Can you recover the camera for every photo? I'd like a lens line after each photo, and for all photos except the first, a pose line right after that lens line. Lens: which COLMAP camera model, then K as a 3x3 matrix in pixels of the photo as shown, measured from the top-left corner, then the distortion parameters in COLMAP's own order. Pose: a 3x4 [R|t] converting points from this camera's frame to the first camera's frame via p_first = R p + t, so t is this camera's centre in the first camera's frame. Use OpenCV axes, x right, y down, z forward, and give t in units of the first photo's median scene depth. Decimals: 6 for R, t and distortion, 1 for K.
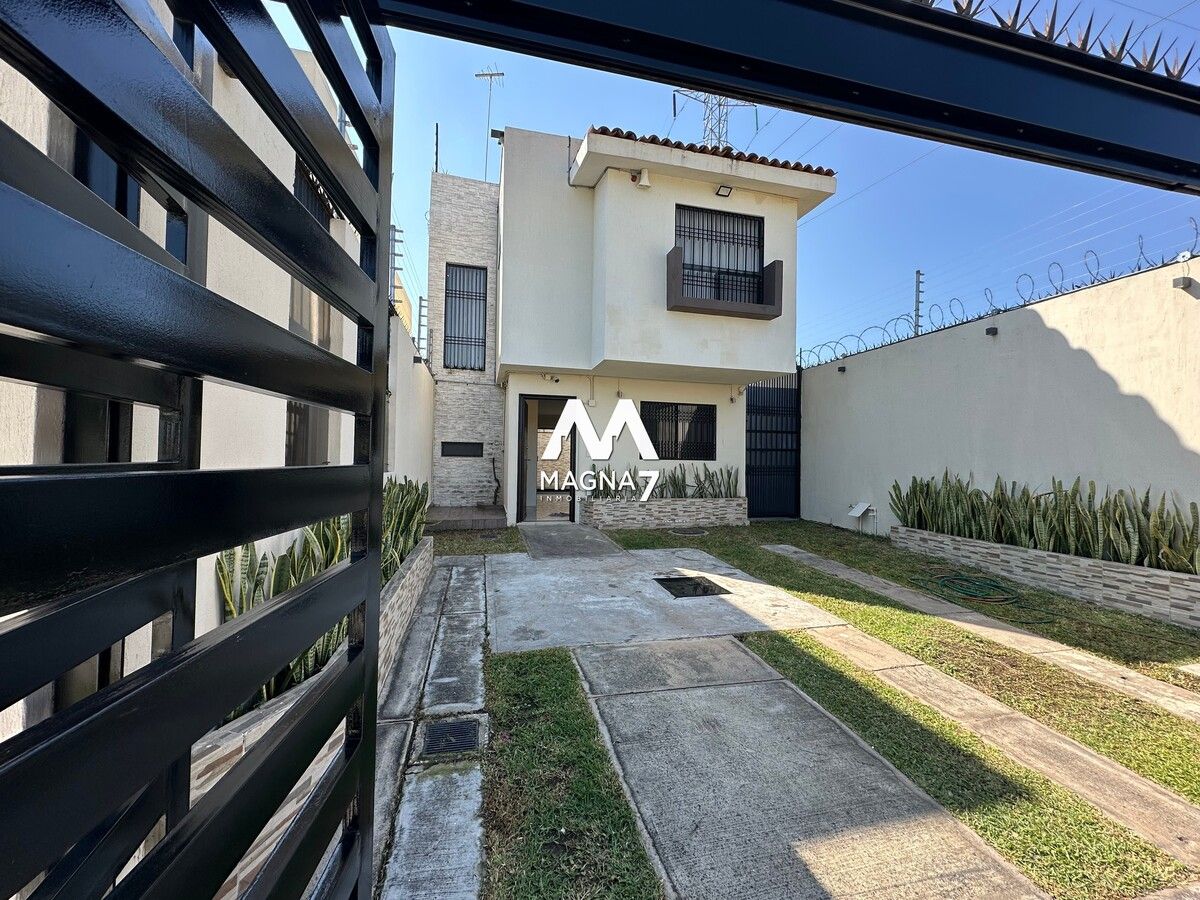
lens RADIAL K [[477.6, 0, 598.9], [0, 477.6, 451.1], [0, 0, 1]] dist [-0.000198, 0.000058]
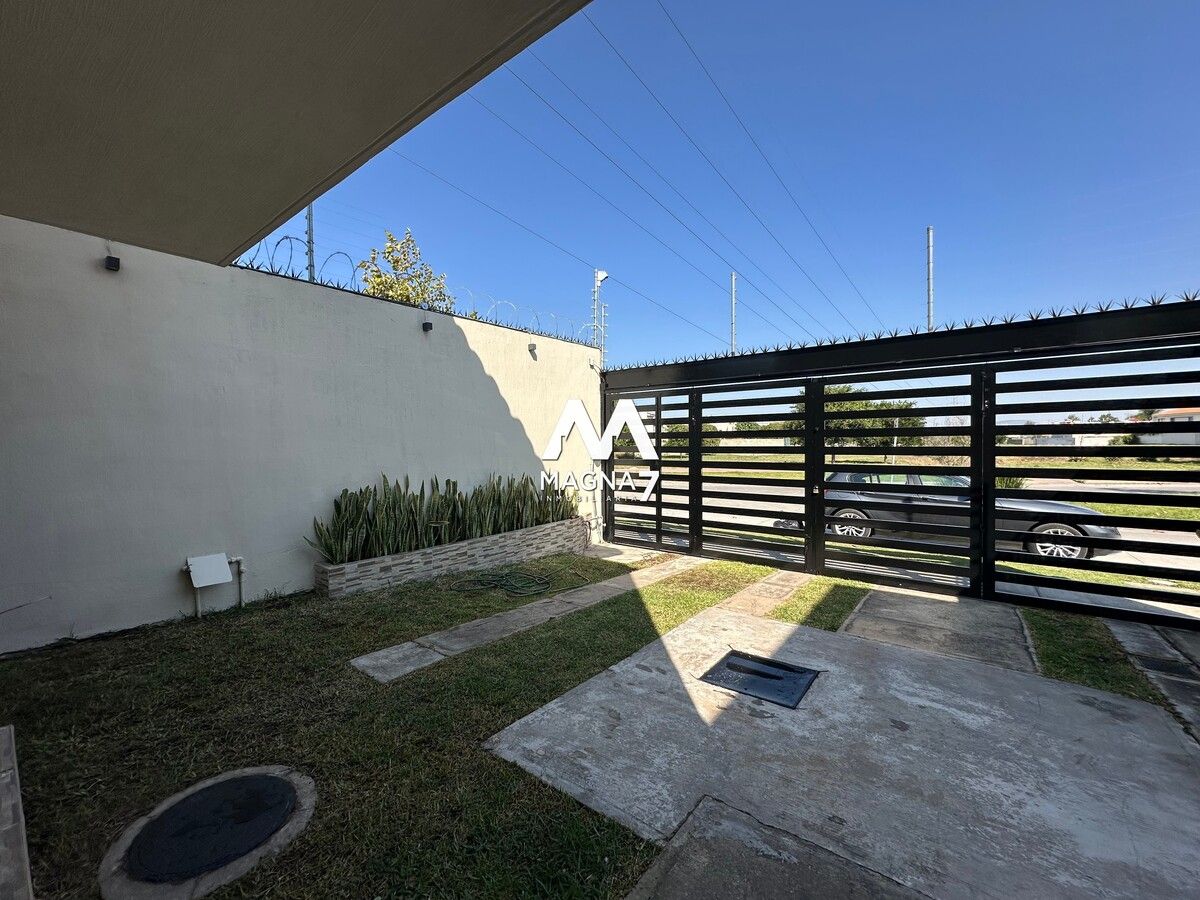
lens RADIAL K [[477.6, 0, 598.9], [0, 477.6, 451.1], [0, 0, 1]] dist [-0.000198, 0.000058]
pose [[-0.622891, -0.026201, 0.781870, -0.118616], [-0.015156, 0.999656, 0.021425, -0.023225], [-0.782162, 0.001495, -0.623074, 1.099284]]
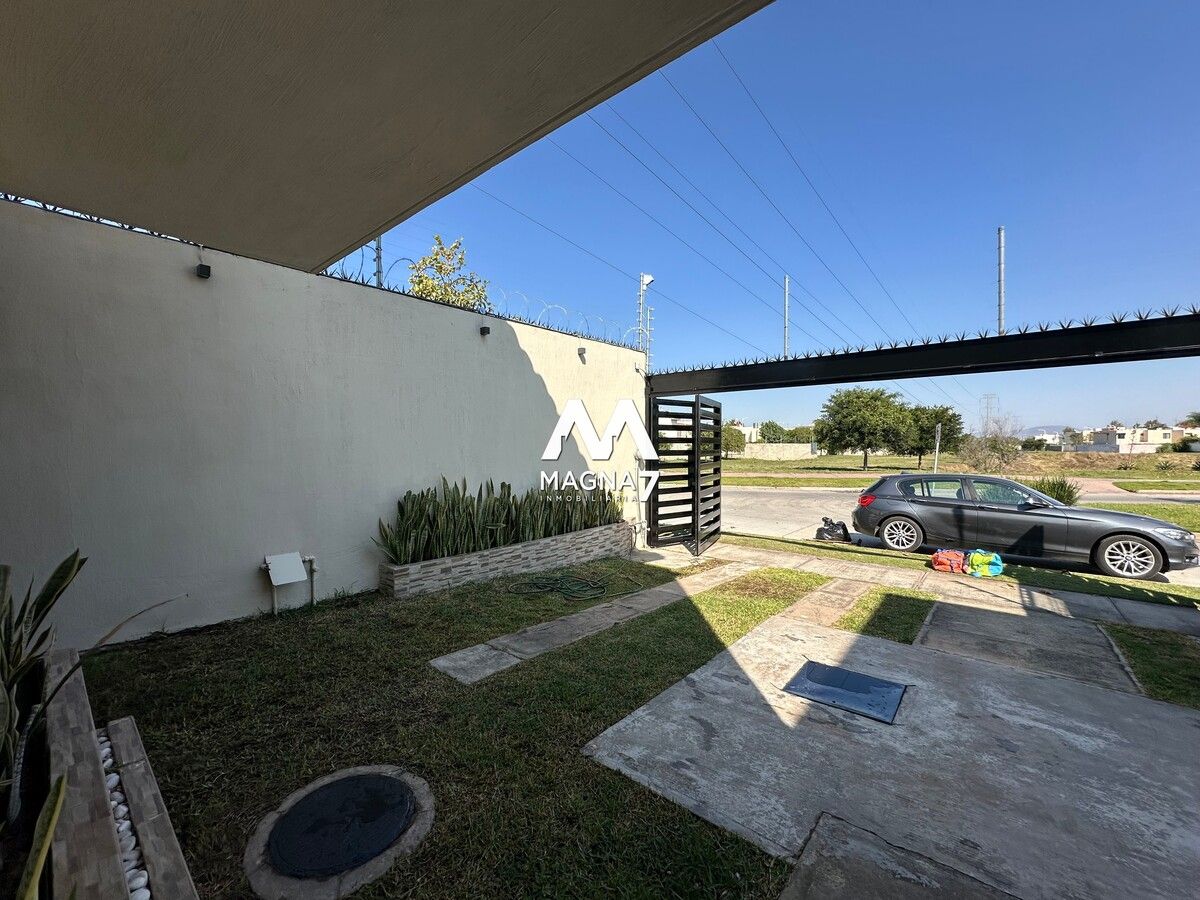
lens RADIAL K [[477.6, 0, 598.9], [0, 477.6, 451.1], [0, 0, 1]] dist [-0.000198, 0.000058]
pose [[-0.589125, -0.026404, 0.807611, -0.081924], [-0.023121, 0.999608, 0.015815, -0.023930], [-0.807711, -0.009356, -0.589504, 1.144022]]
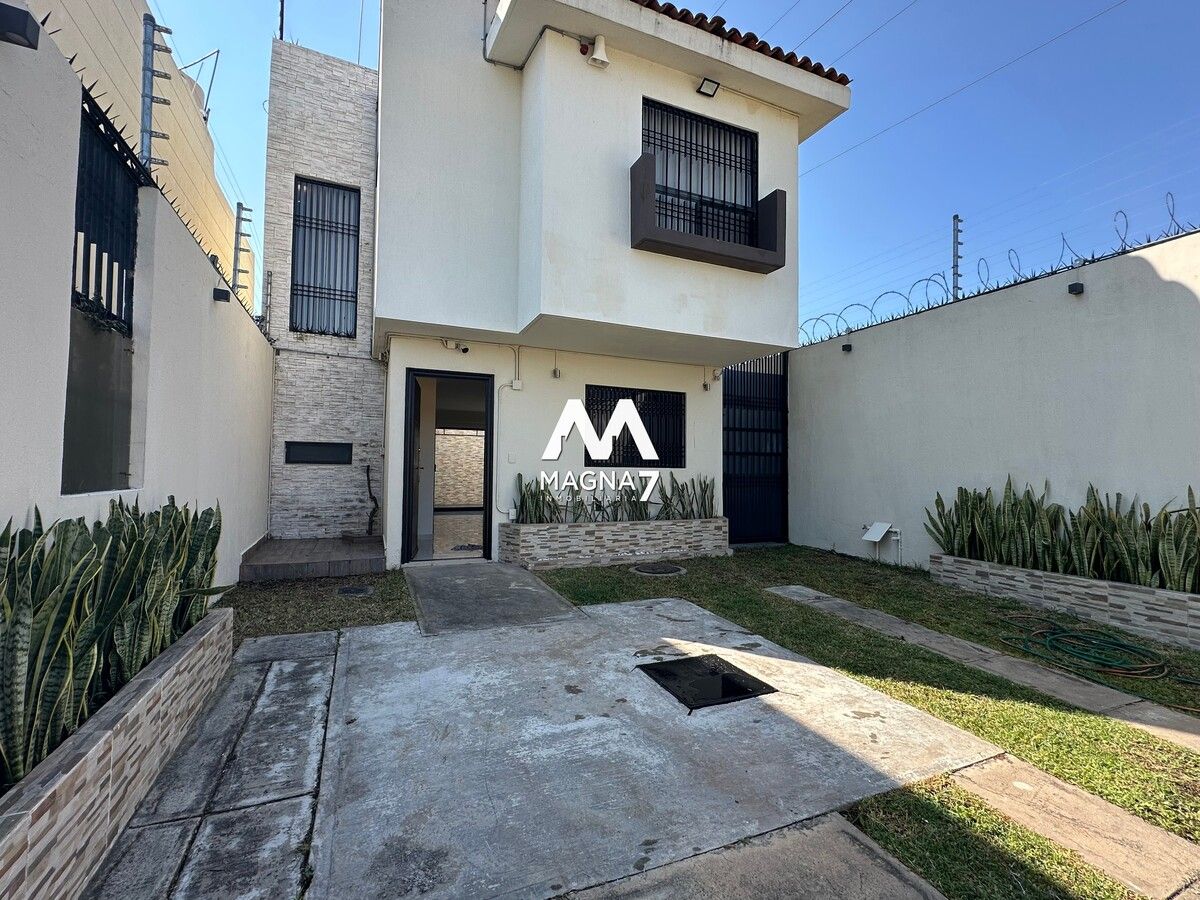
lens RADIAL K [[542.1, 0, 598.9], [0, 542.1, 451.1], [0, 0, 1]] dist [-0.000731, 0.000154]
pose [[0.986523, 0.001105, 0.163618, -0.030835], [0.001735, 0.999850, -0.017219, 0.009897], [-0.163612, 0.017271, 0.986374, 0.250201]]
